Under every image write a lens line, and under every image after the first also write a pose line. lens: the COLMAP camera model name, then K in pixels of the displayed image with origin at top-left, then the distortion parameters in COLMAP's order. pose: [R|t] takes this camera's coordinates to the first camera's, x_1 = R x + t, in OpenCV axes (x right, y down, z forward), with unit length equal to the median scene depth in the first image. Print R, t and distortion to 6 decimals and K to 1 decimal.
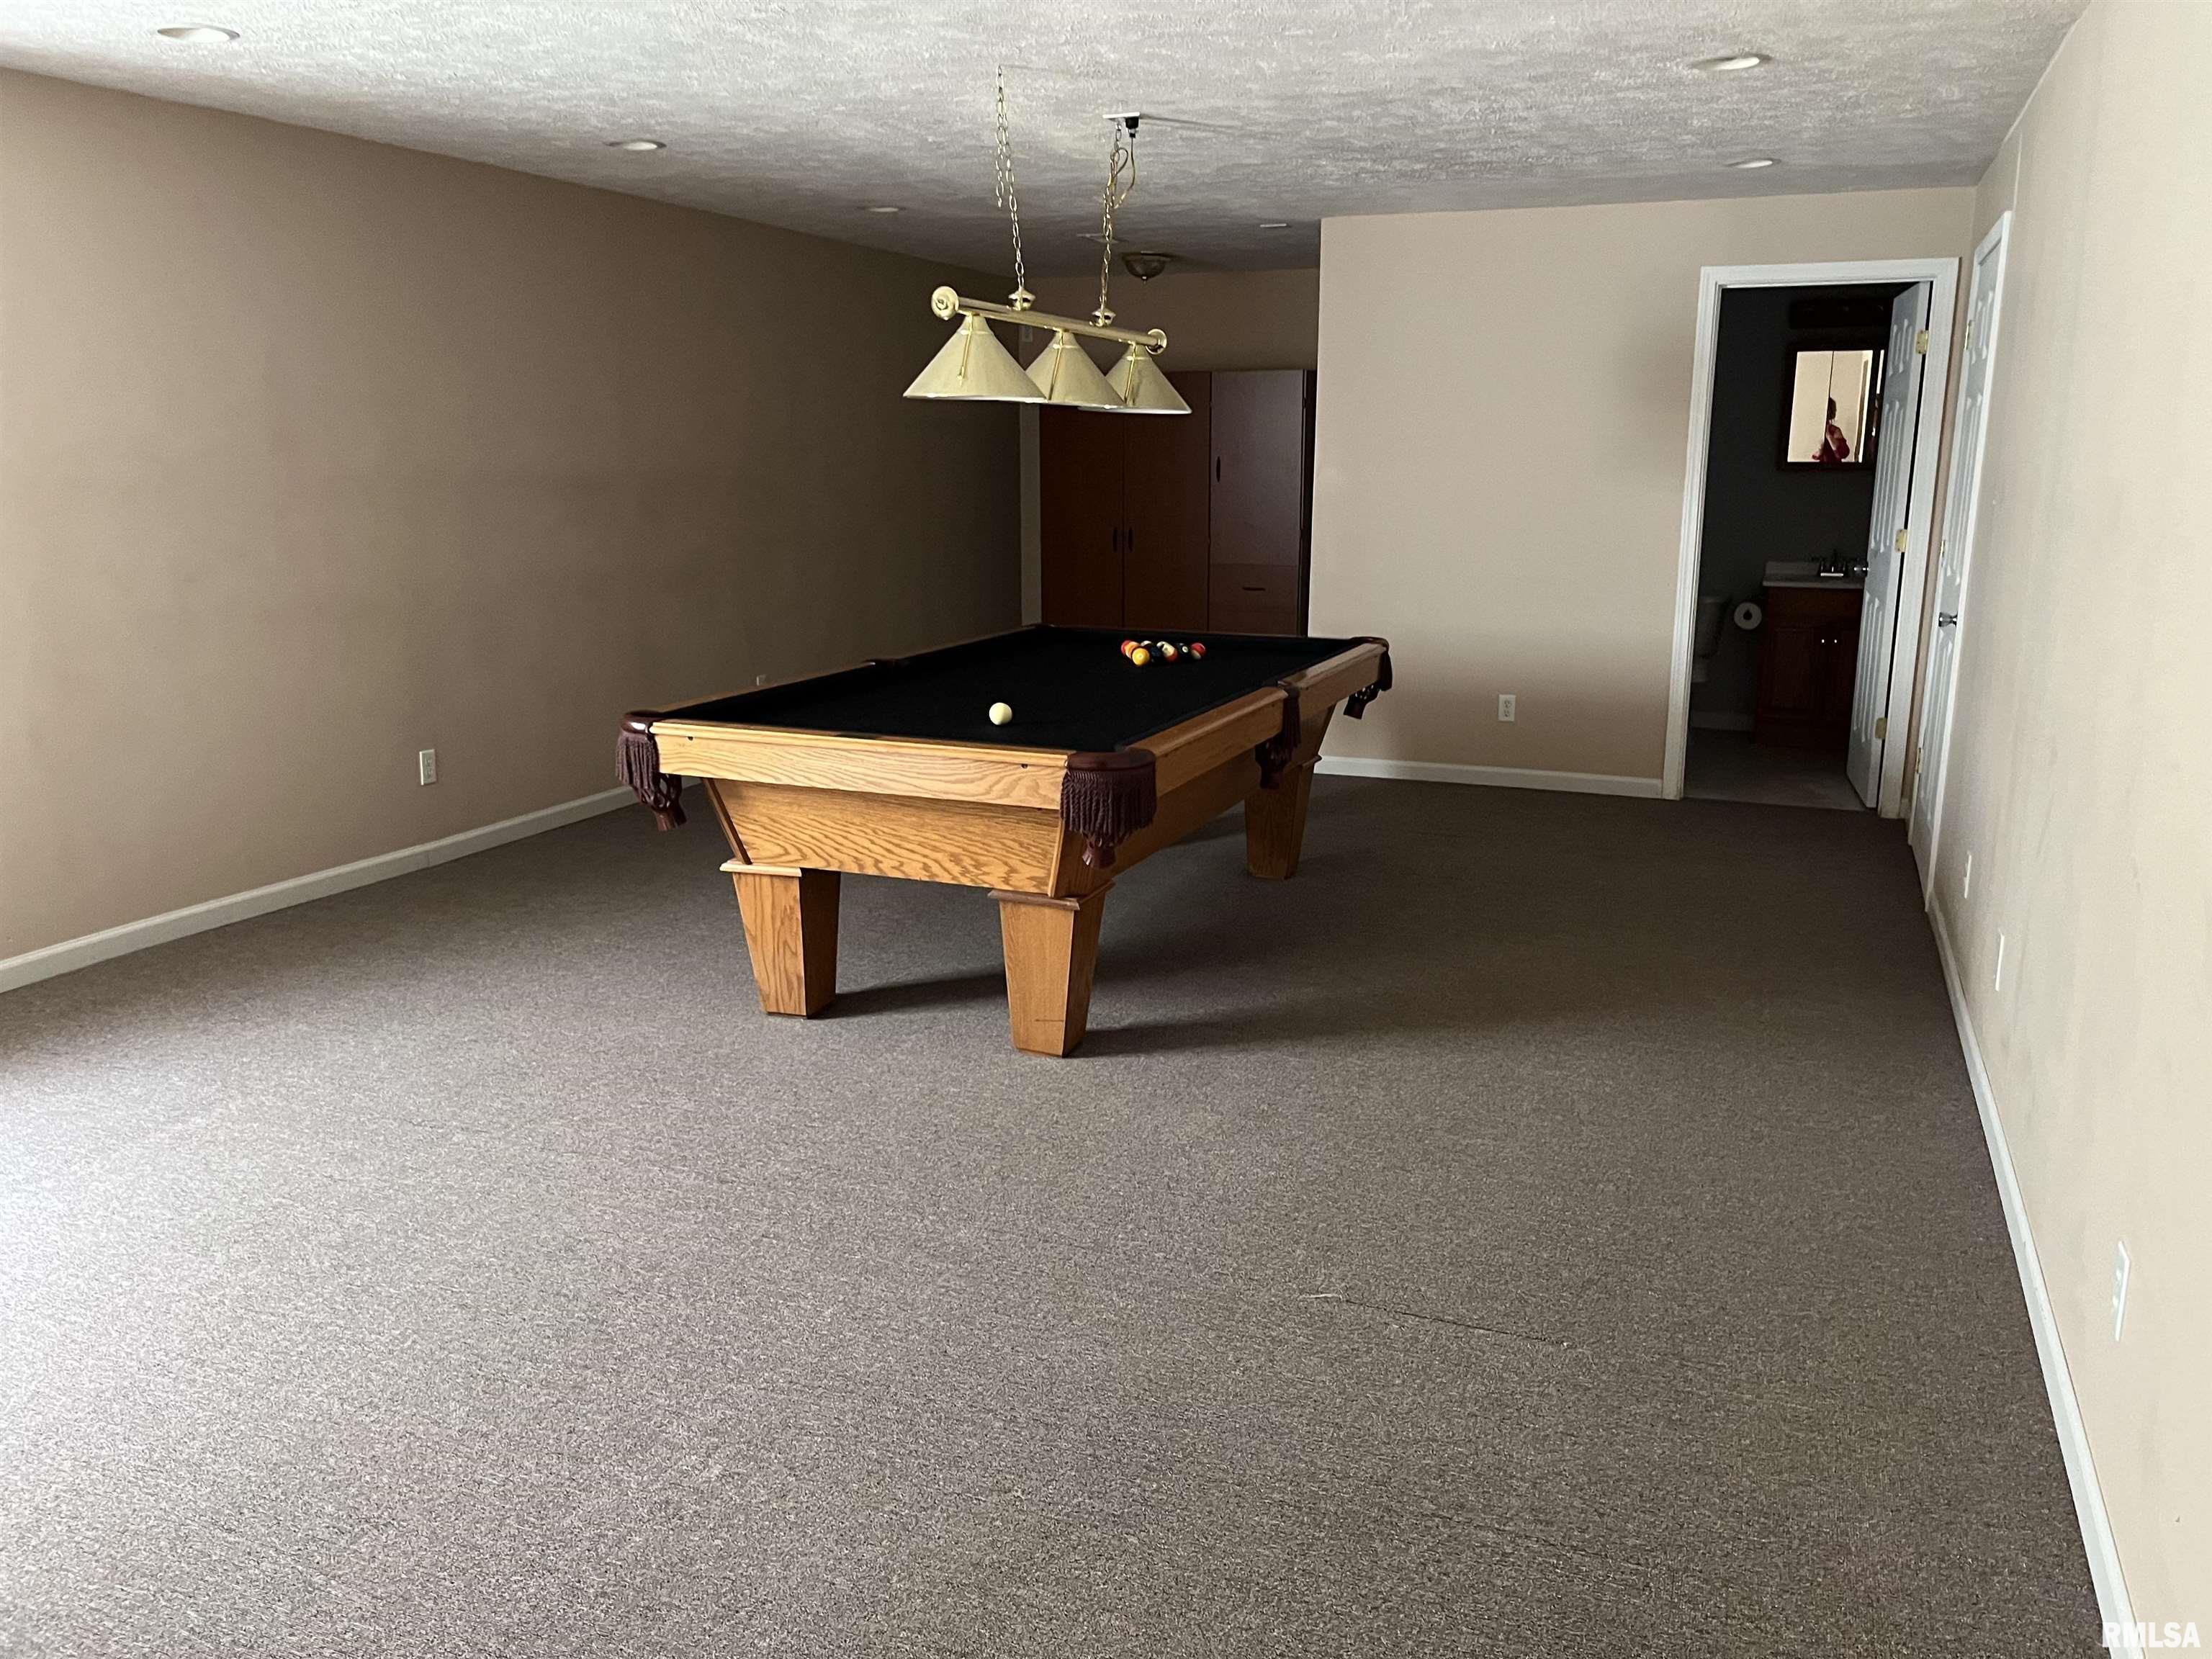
lens RADIAL K [[1679.8, 0, 1116.3], [0, 1679.8, 815.1], [0, 0, 1]] dist [0.014864, -0.015937]
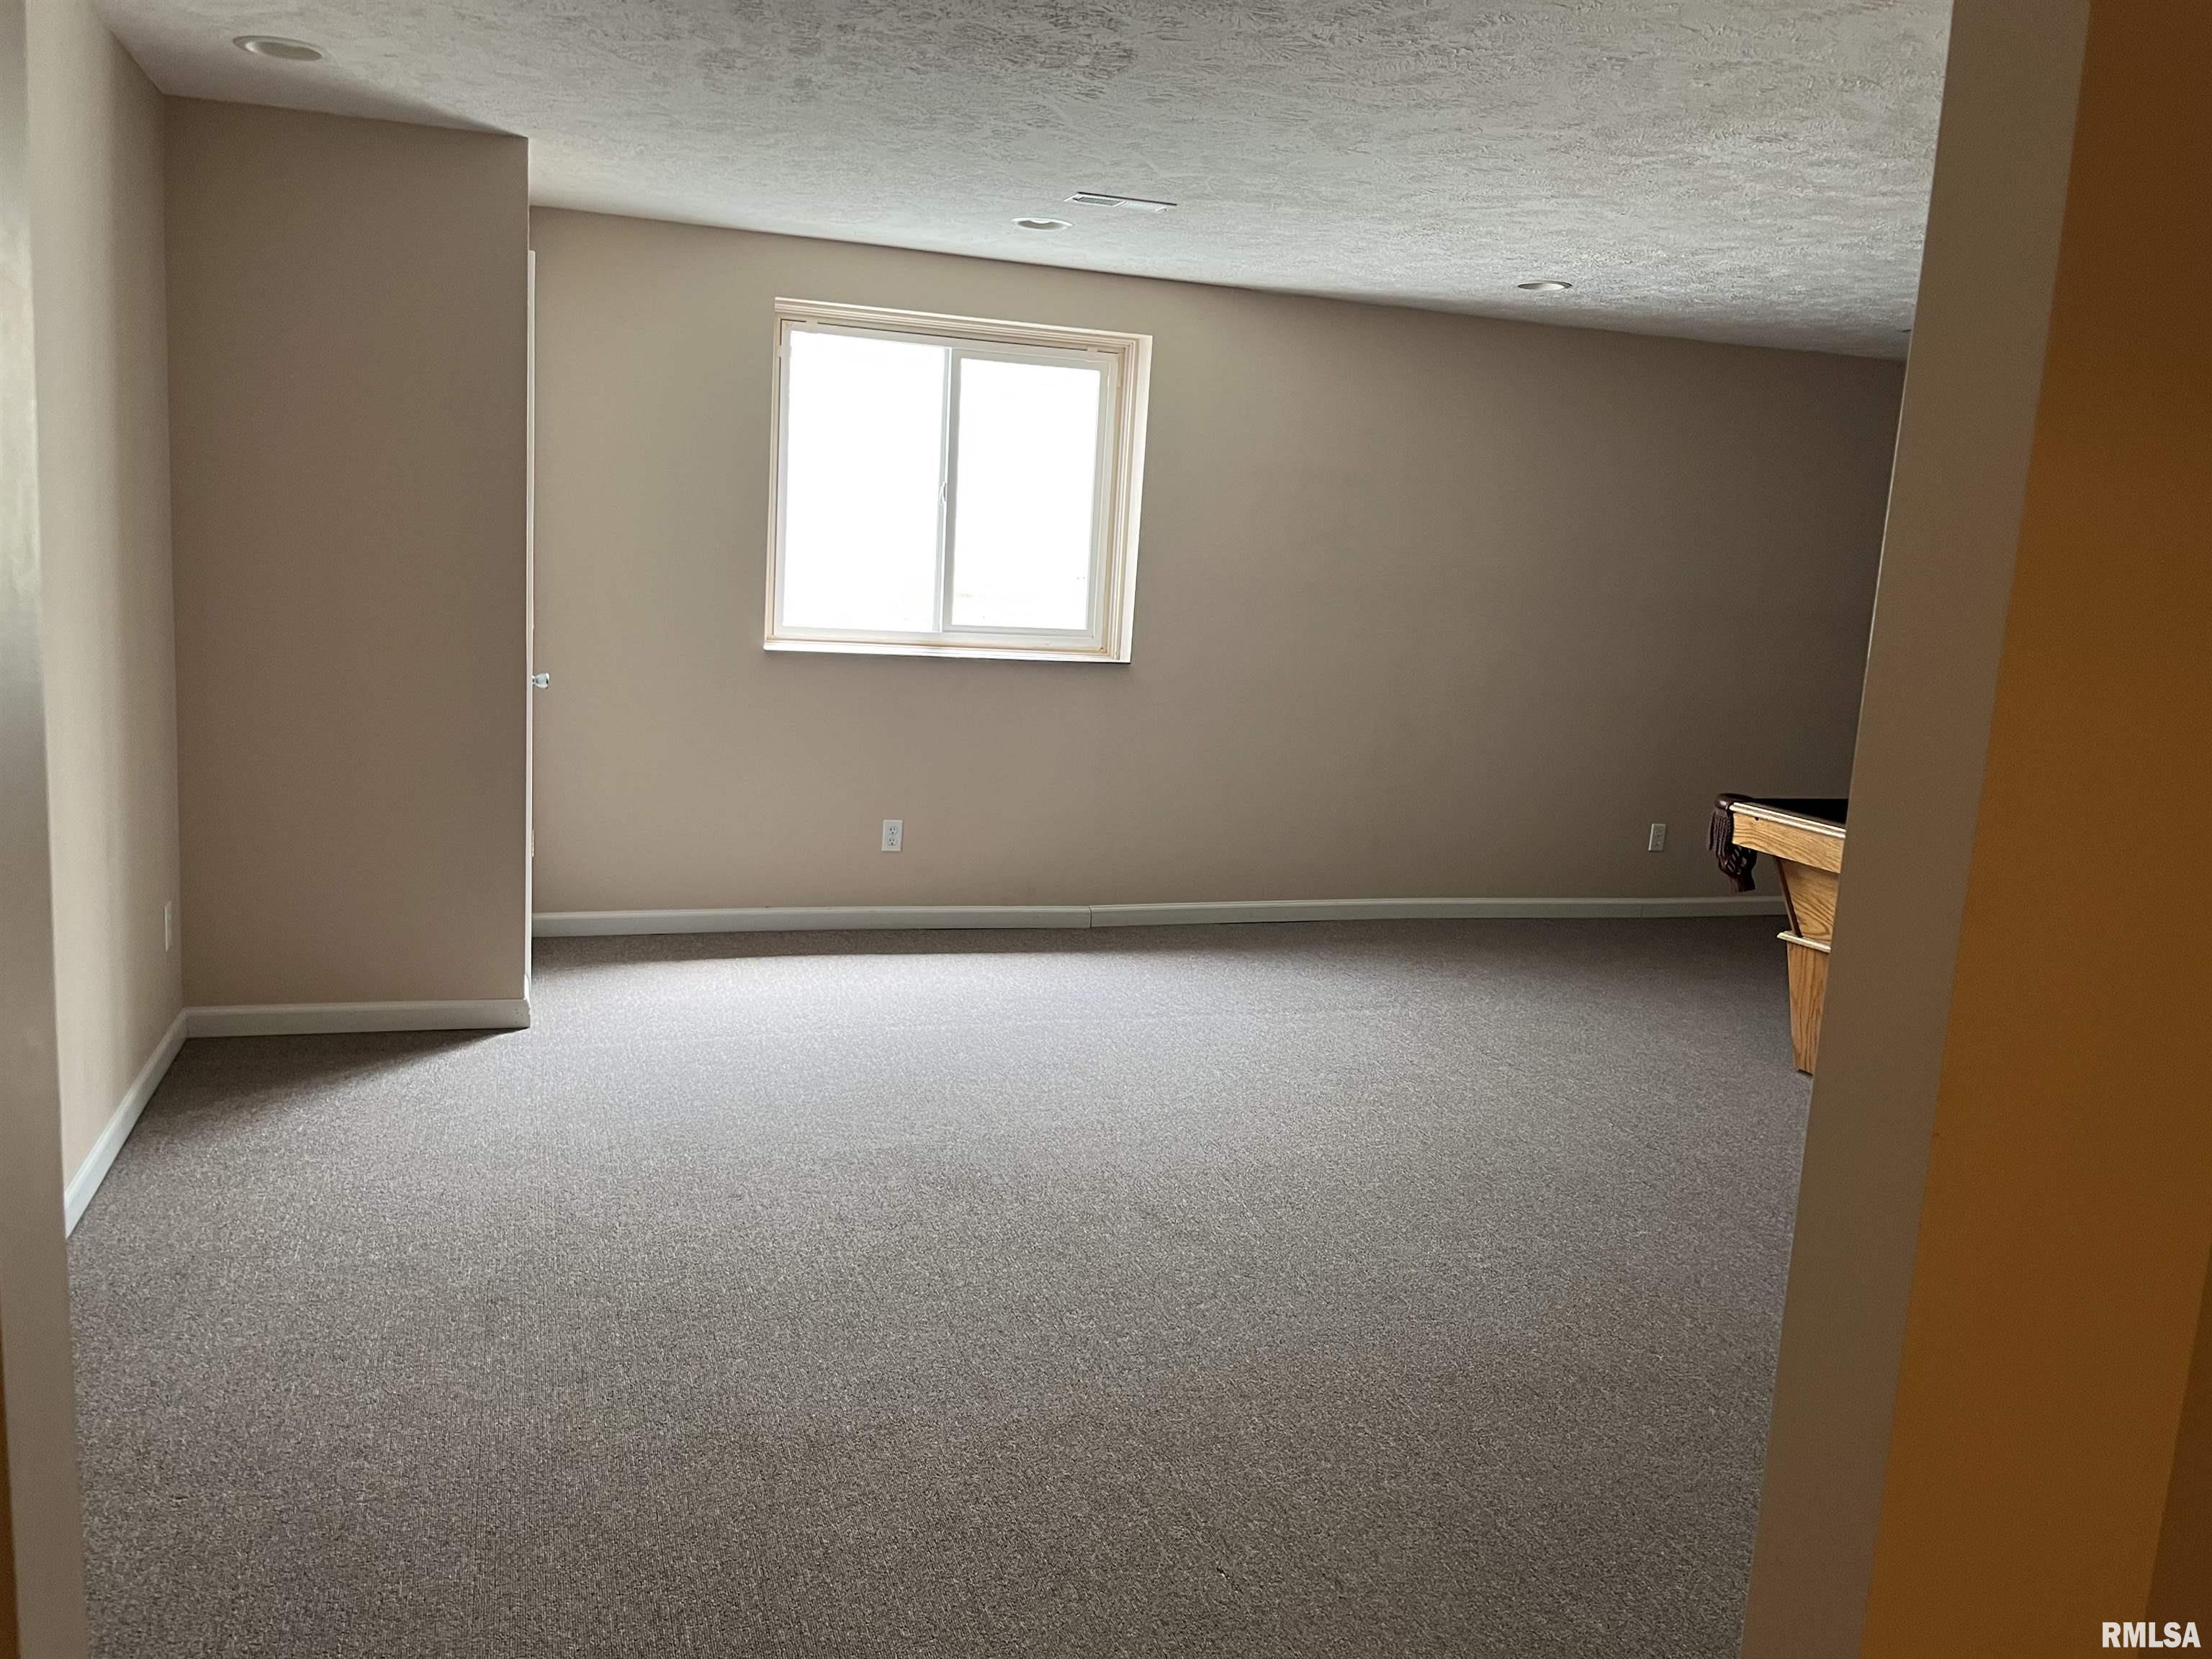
lens RADIAL K [[1679.8, 0, 1101.5], [0, 1679.8, 832.0], [0, 0, 1]] dist [0.014864, -0.015937]
pose [[0.648172, 0.167233, -0.742903, 0.344075], [-0.221380, 0.974833, 0.026291, 0.036590], [0.728604, 0.147423, 0.668882, -0.164675]]
